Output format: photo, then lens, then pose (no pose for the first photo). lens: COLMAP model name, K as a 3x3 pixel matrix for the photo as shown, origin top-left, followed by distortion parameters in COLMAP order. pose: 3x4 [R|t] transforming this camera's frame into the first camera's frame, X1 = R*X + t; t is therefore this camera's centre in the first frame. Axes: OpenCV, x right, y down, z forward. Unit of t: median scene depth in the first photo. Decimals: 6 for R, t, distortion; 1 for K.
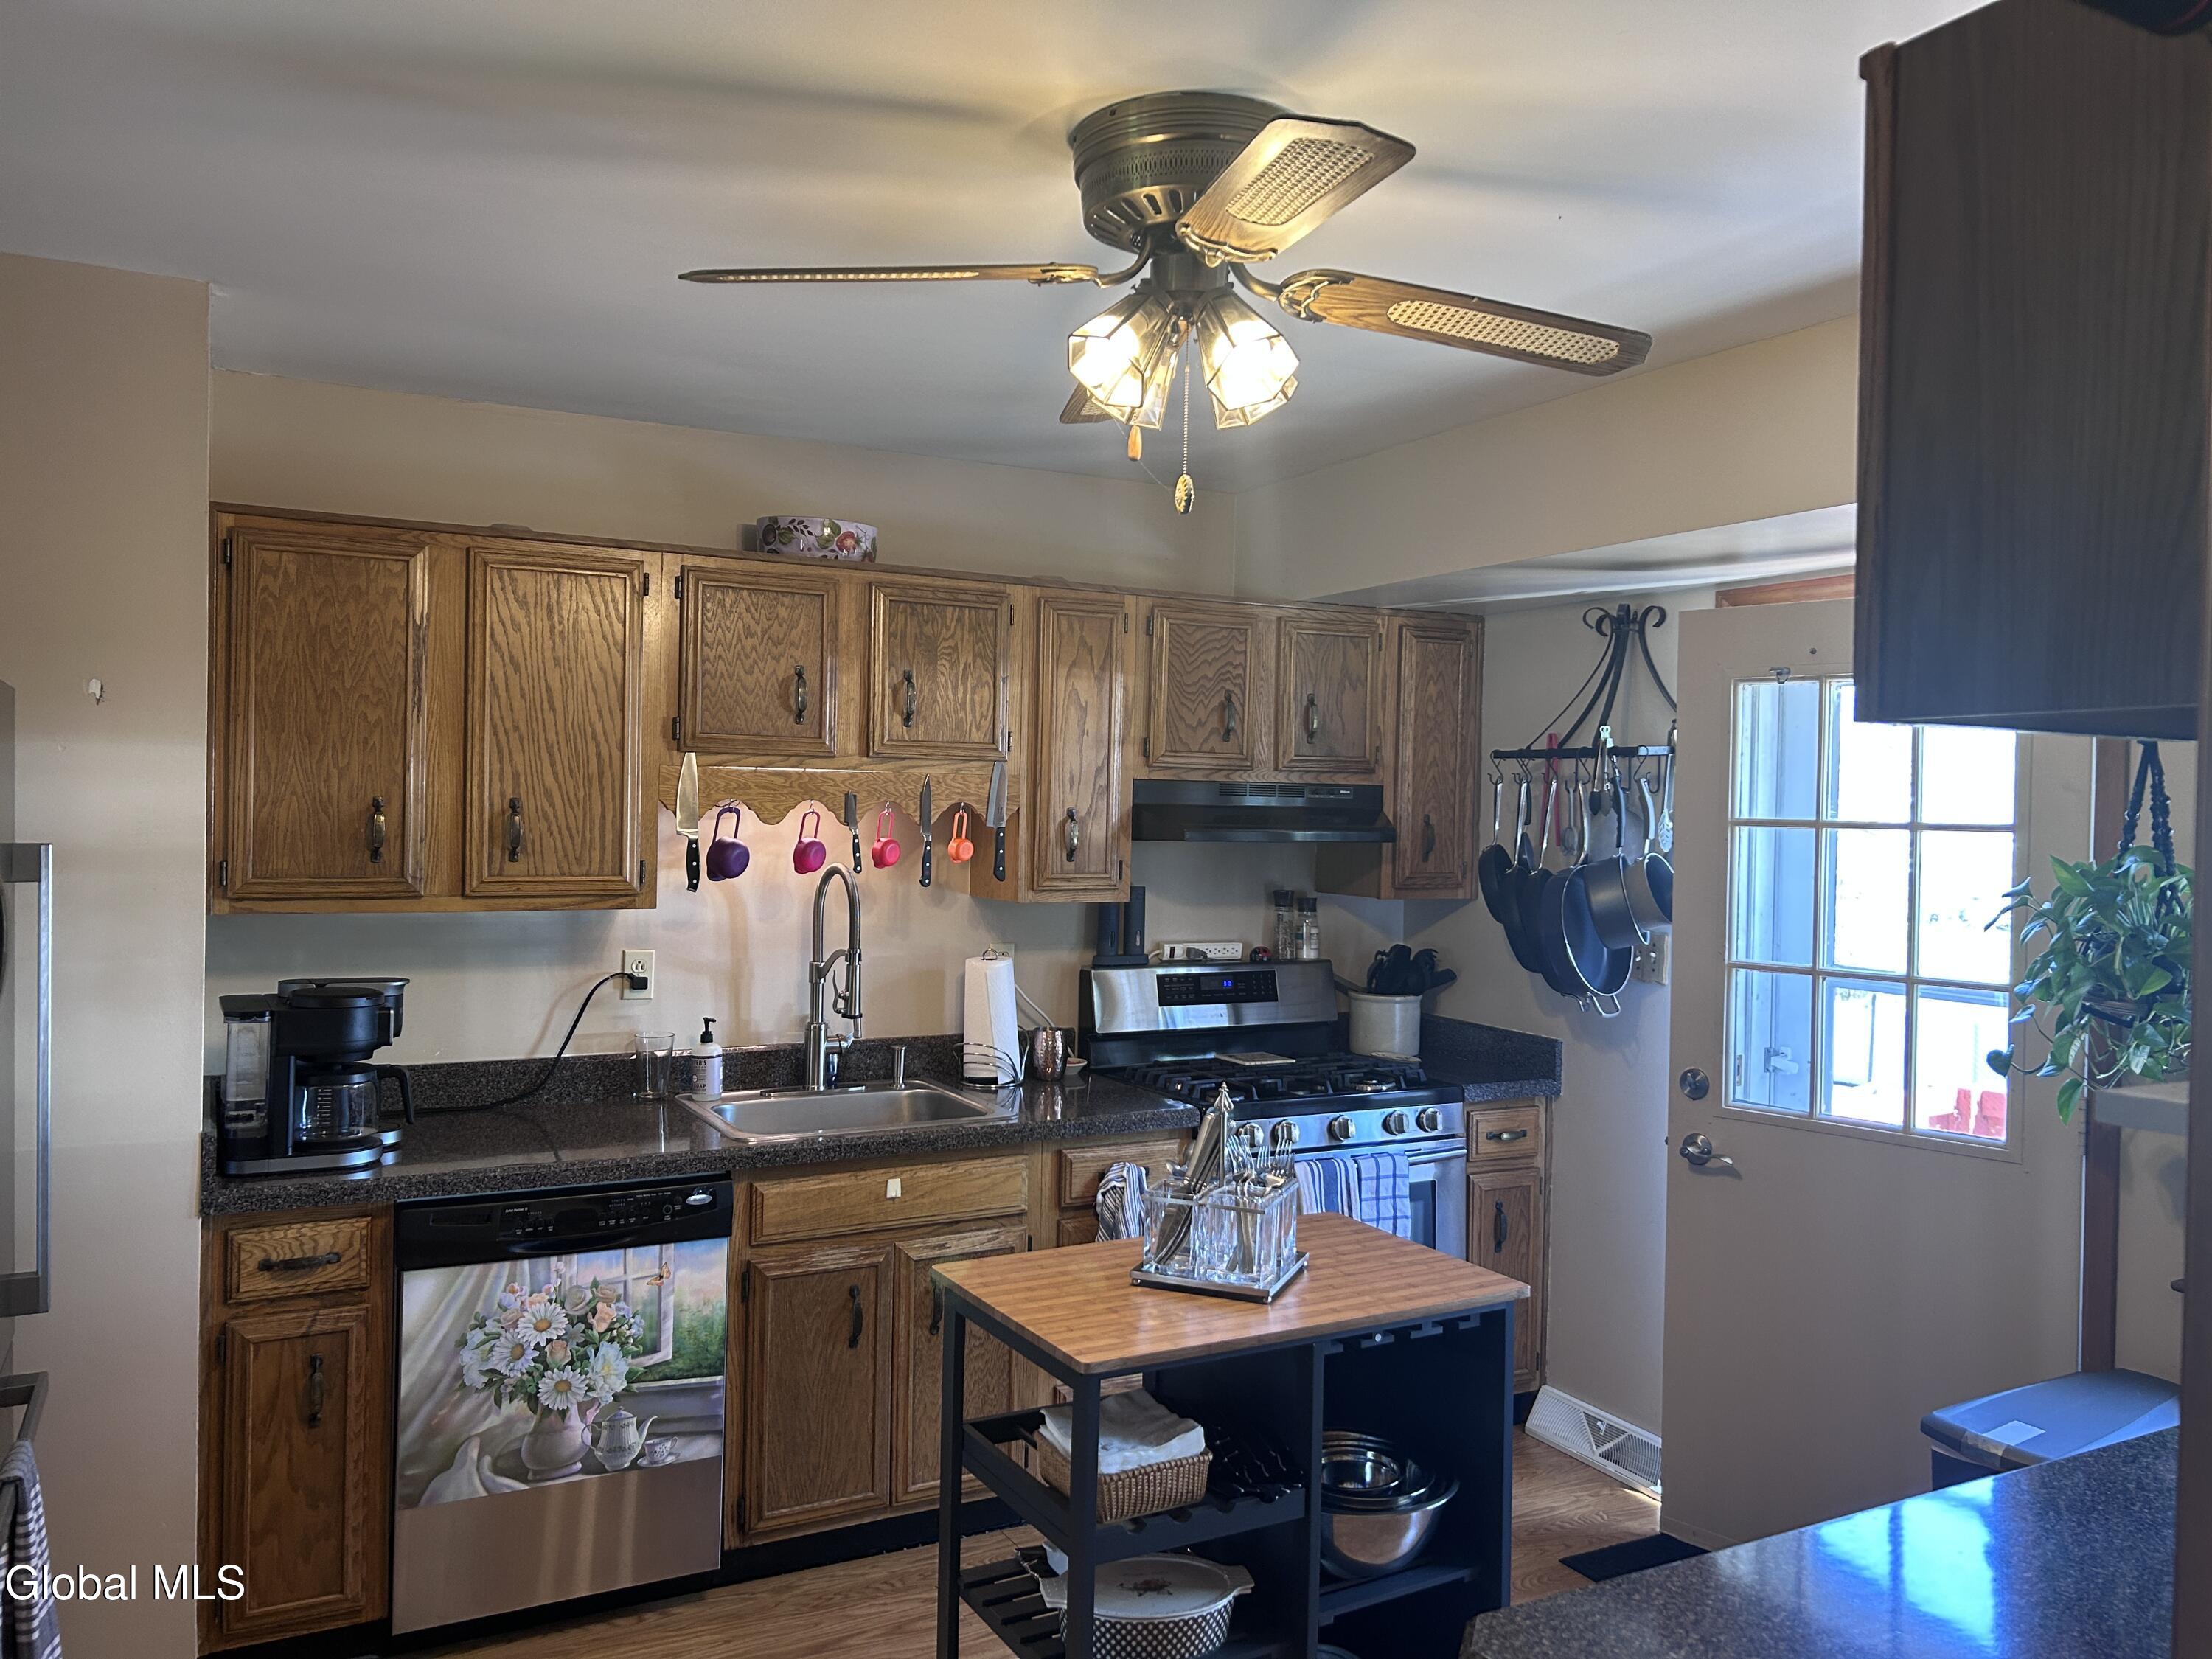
lens RADIAL K [[1657.3, 0, 1103.8], [0, 1657.3, 829.1], [0, 0, 1]] dist [0.066861, -0.089918]
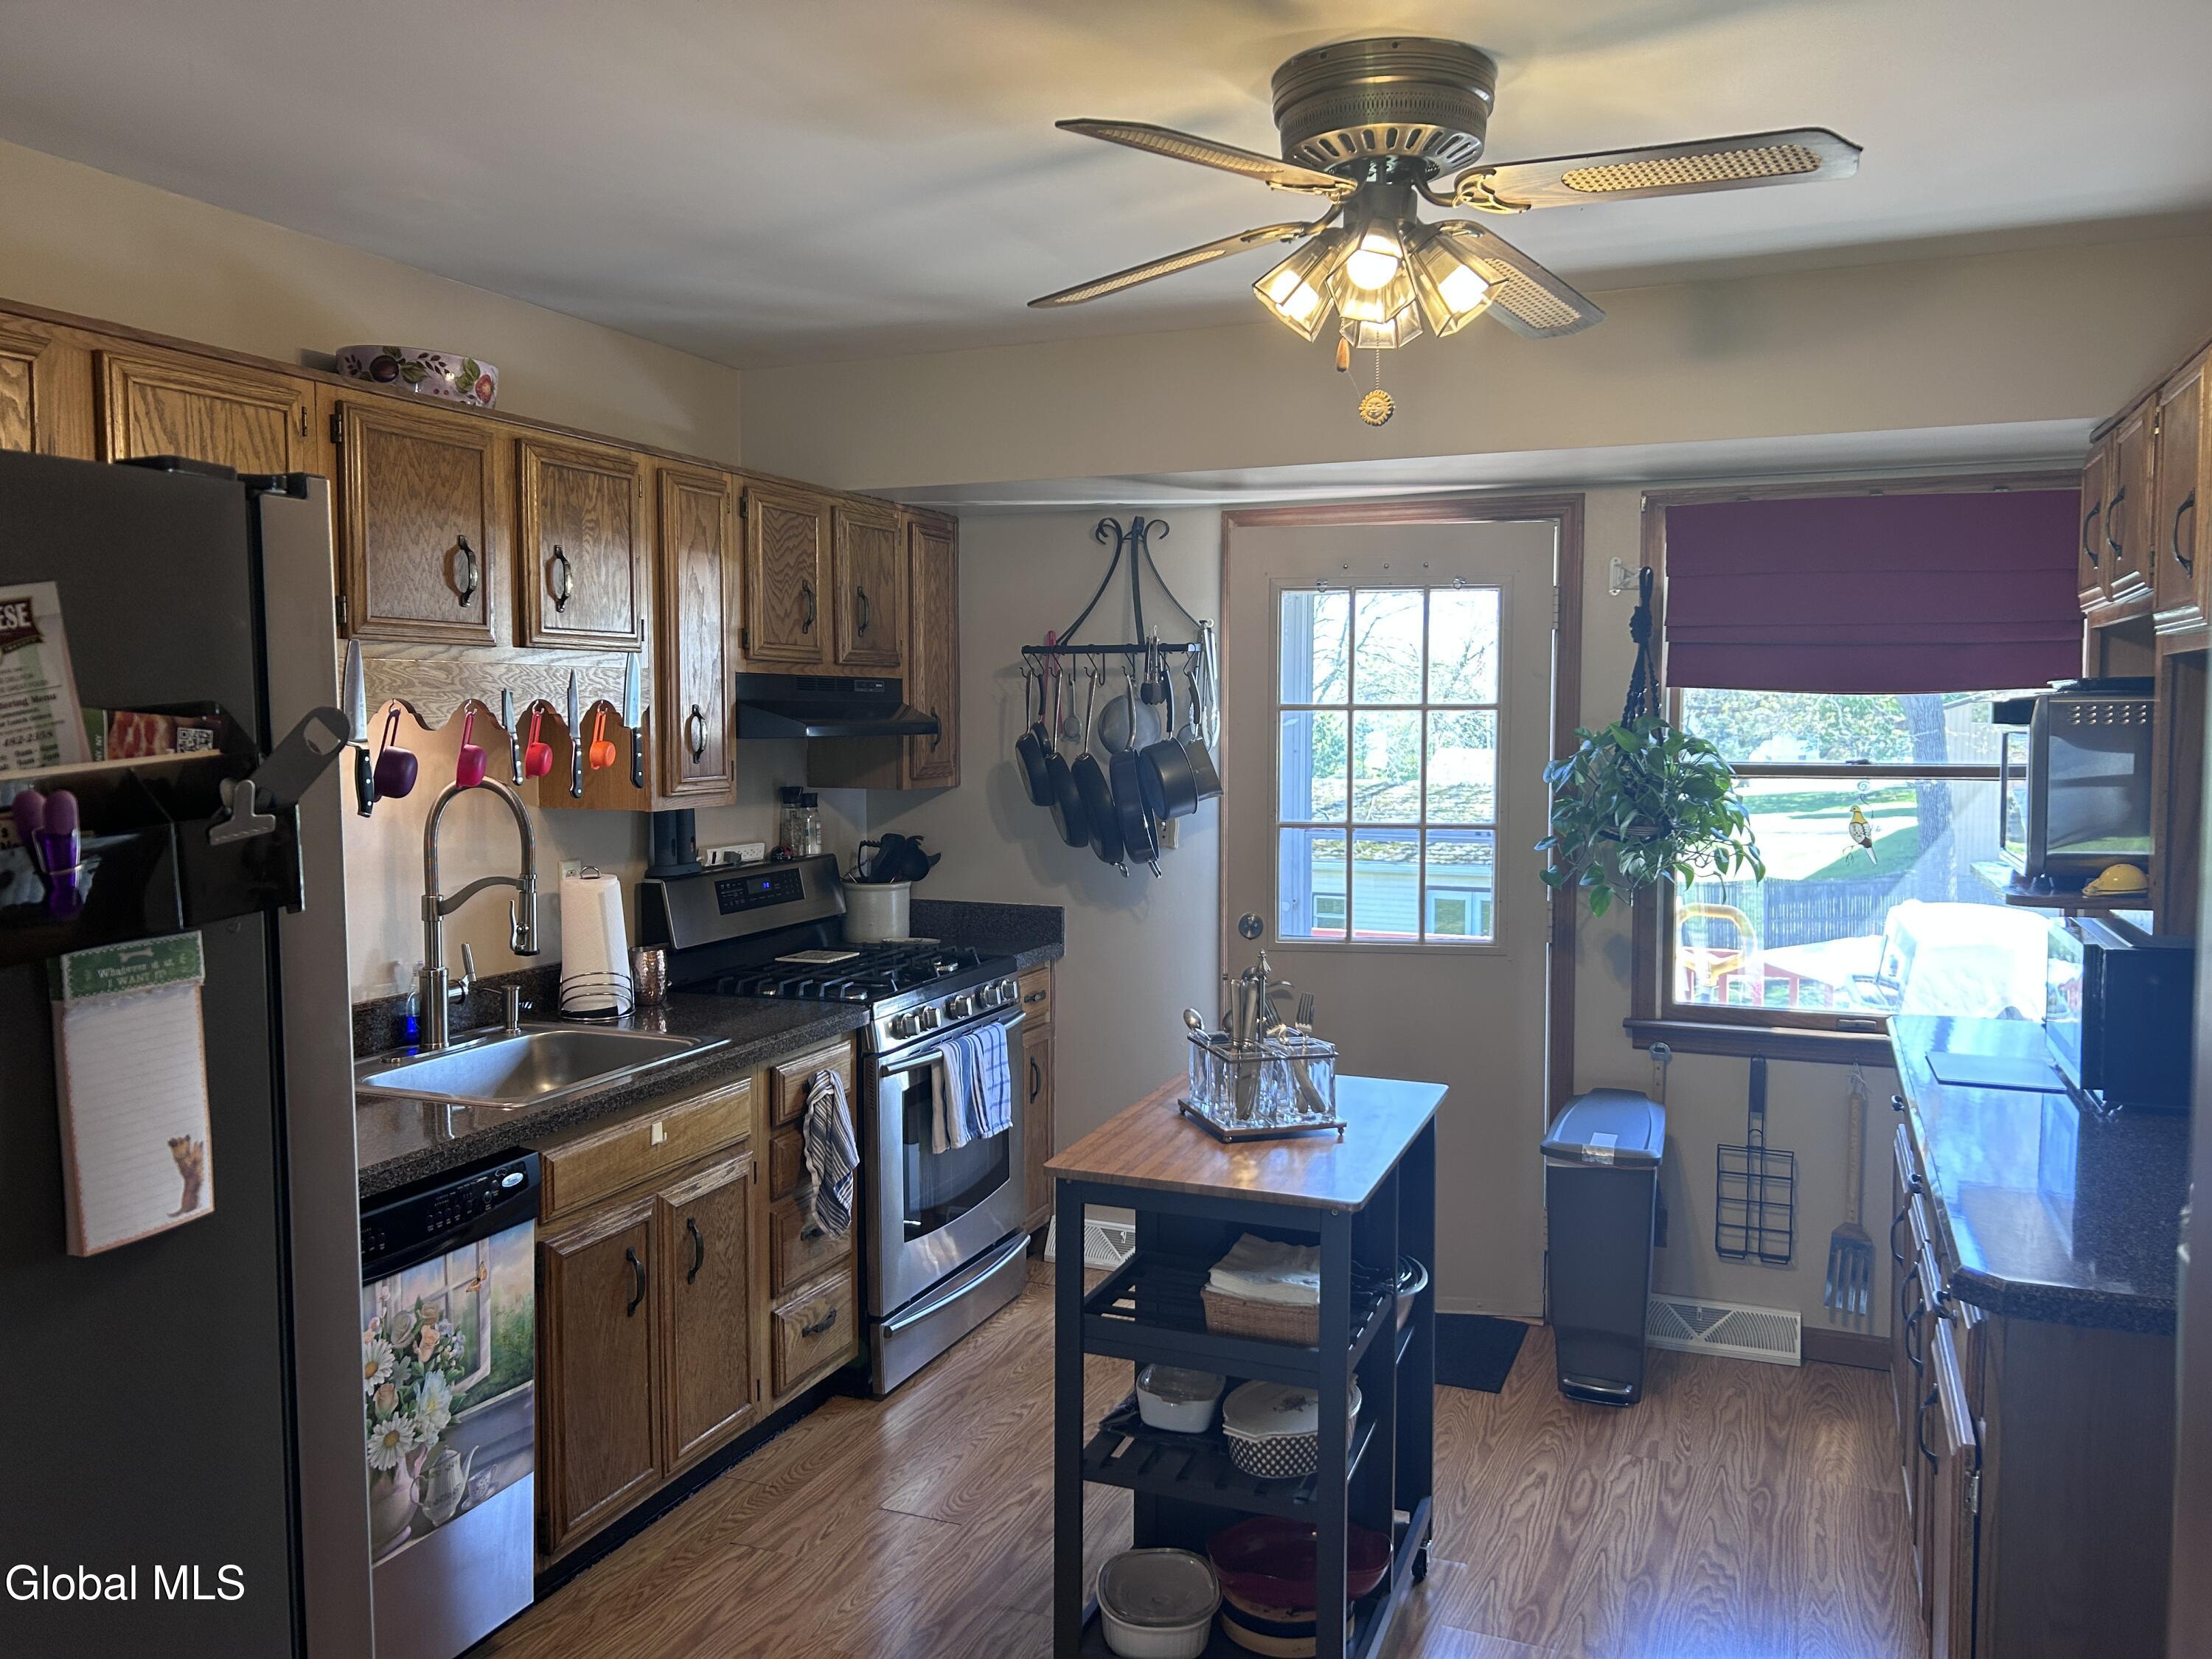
lens RADIAL K [[1657.3, 0, 1120.9], [0, 1657.3, 821.3], [0, 0, 1]] dist [0.066861, -0.089918]
pose [[0.768262, -0.061552, 0.637169, -0.502424], [0.023893, 0.997430, 0.067546, -0.005706], [-0.639689, -0.036669, 0.767758, 0.160633]]
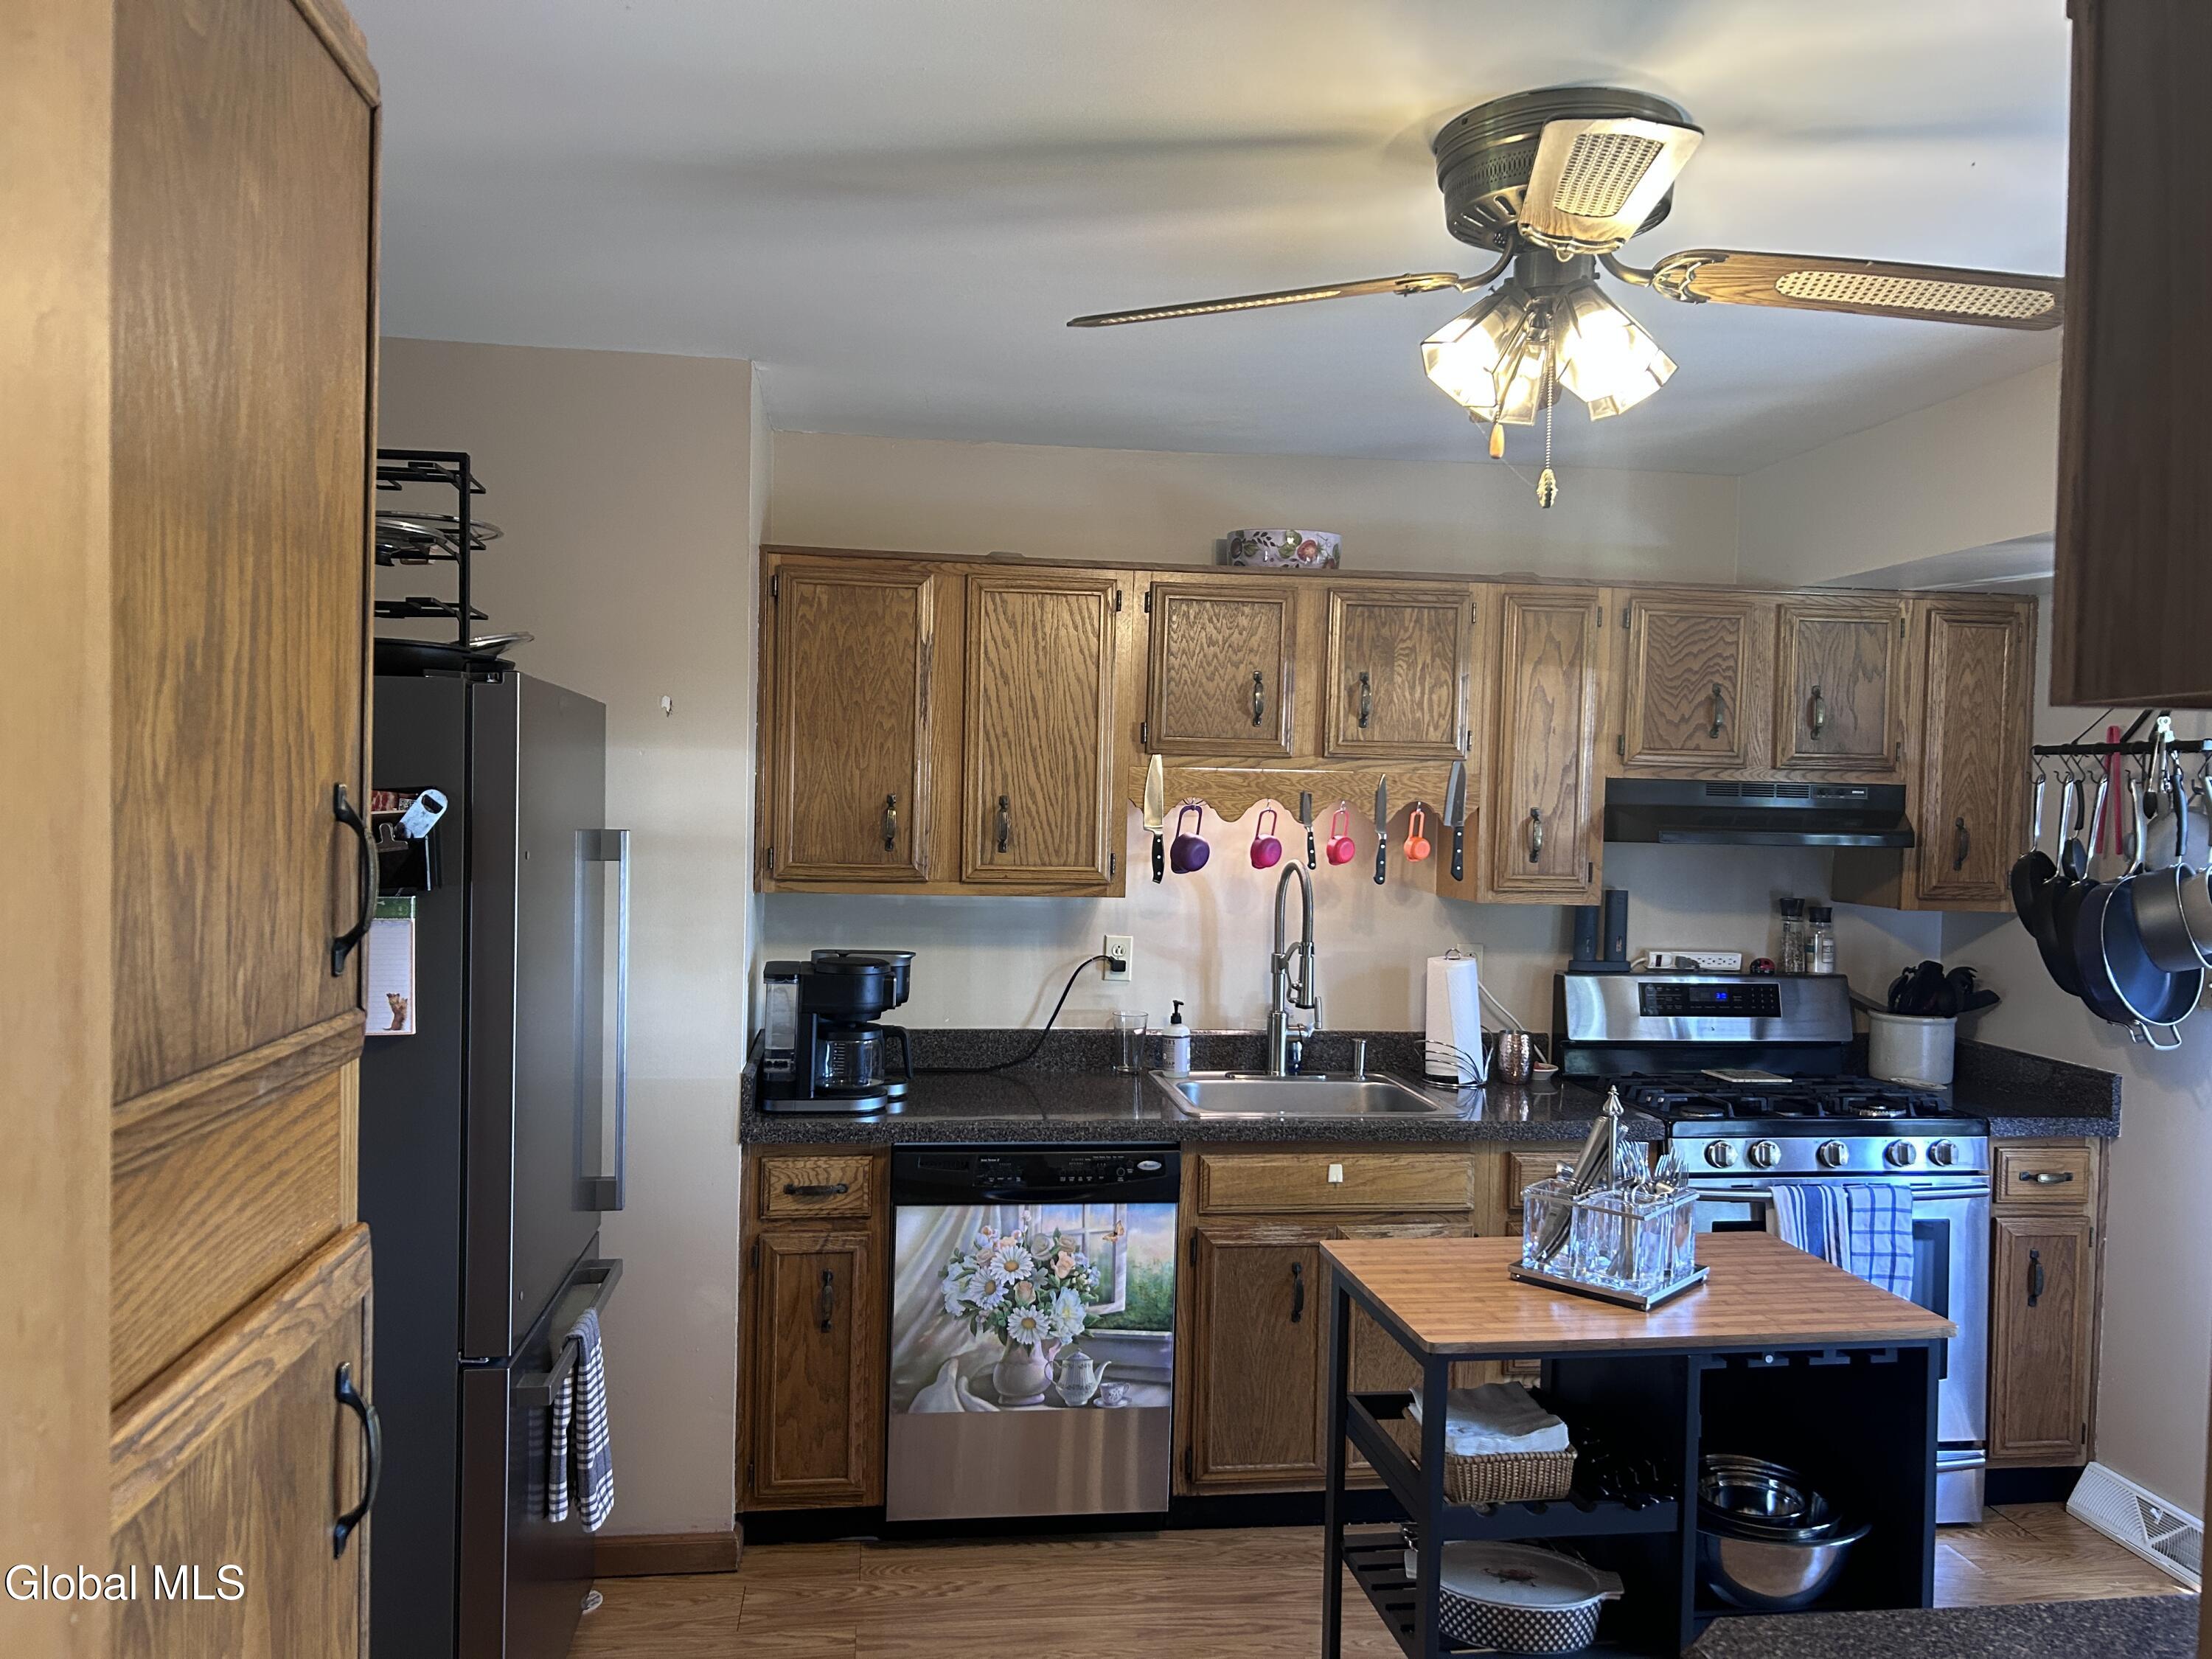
lens RADIAL K [[1657.3, 0, 1093.8], [0, 1657.3, 839.4], [0, 0, 1]] dist [0.066861, -0.089918]
pose [[0.938226, 0.011643, -0.345826, 0.089190], [-0.010481, 0.999931, 0.005232, 0.004238], [0.345863, -0.001284, 0.938284, -0.023034]]
